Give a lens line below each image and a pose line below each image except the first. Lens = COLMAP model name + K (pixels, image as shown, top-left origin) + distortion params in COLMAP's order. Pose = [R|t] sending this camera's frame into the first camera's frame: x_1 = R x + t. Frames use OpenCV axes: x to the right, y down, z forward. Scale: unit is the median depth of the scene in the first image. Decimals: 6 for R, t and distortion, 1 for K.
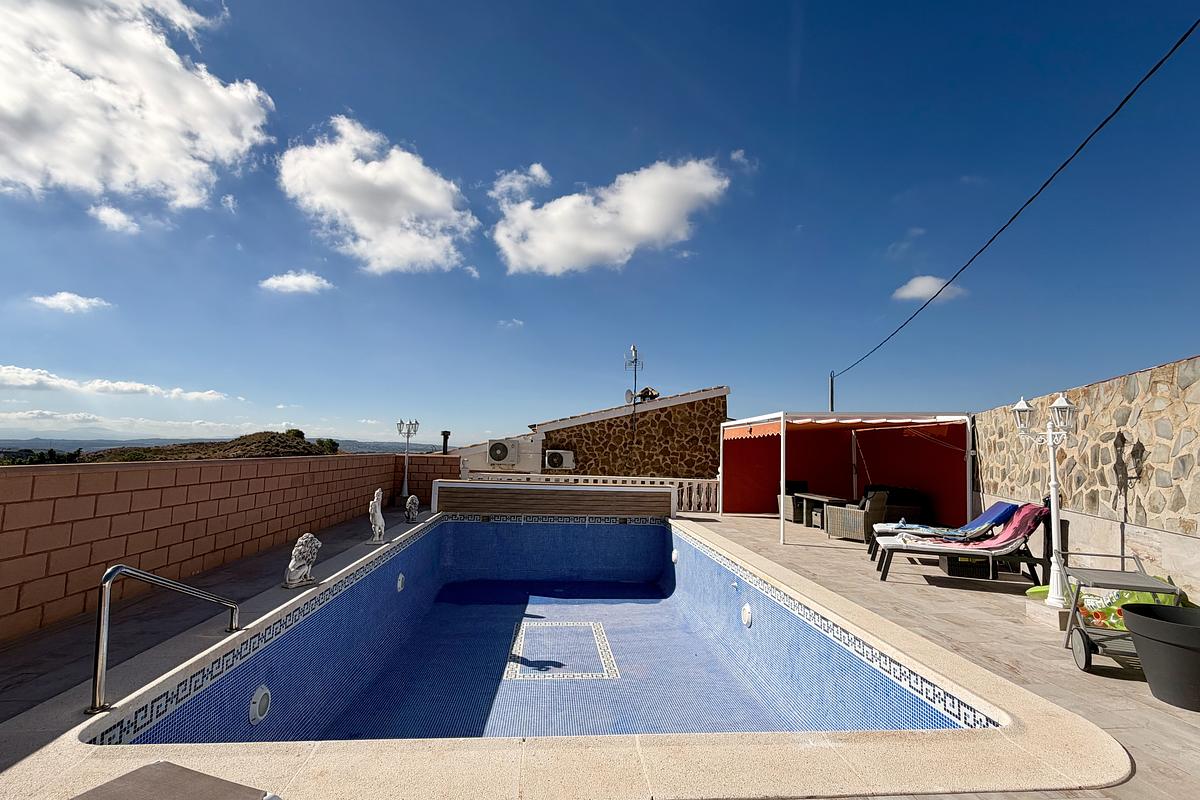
lens RADIAL K [[547.1, 0, 600.0], [0, 547.1, 400.0], [0, 0, 1]] dist [-0.003493, -0.000136]
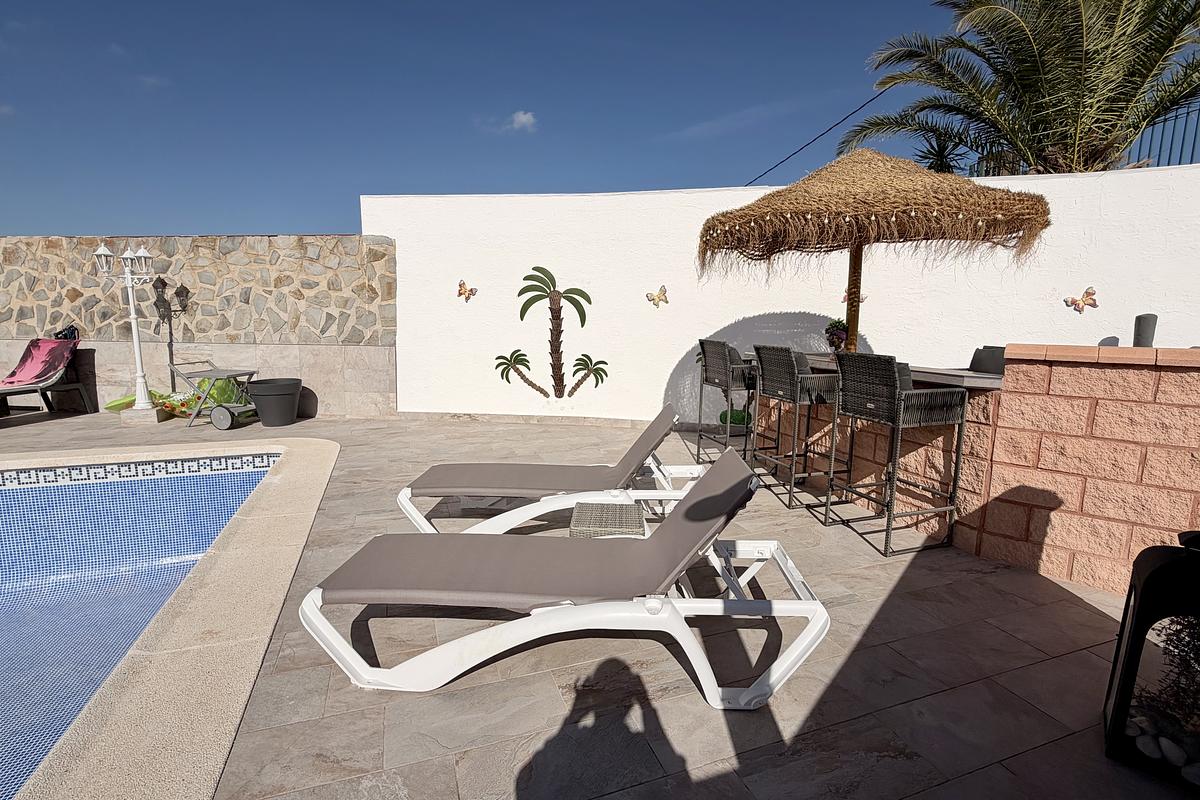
lens RADIAL K [[555.0, 0, 600.0], [0, 555.0, 400.0], [0, 0, 1]] dist [0.007007, 0.000022]
pose [[-0.256875, -0.174239, 0.950608, -0.241320], [-0.106817, 0.982706, 0.151258, 0.009973], [-0.960524, -0.062687, -0.271044, 0.096943]]
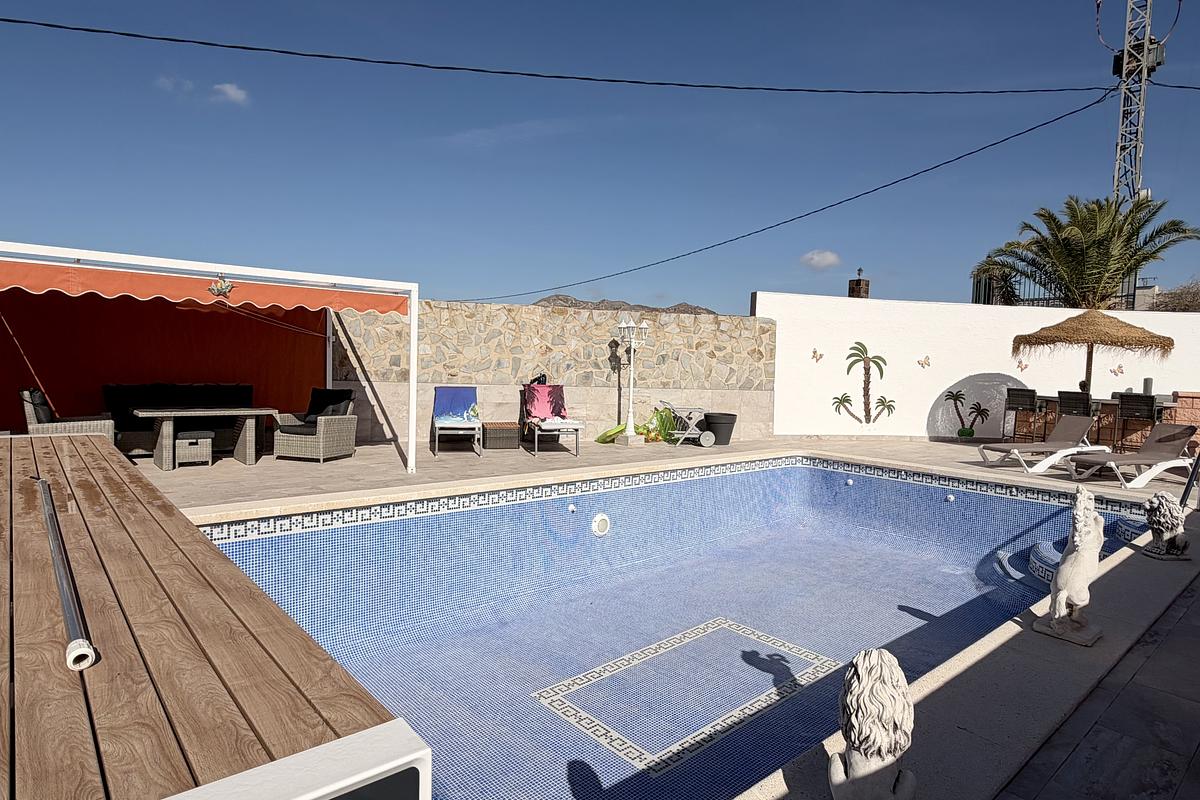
lens RADIAL K [[675.6, 0, 620.8], [0, 675.6, 379.0], [0, 0, 1]] dist [0.028533, 0.000421]
pose [[-0.599247, -0.065789, 0.797856, -0.303688], [-0.122394, 0.992430, -0.010093, 0.070333], [-0.791153, -0.103701, -0.602763, 0.783065]]
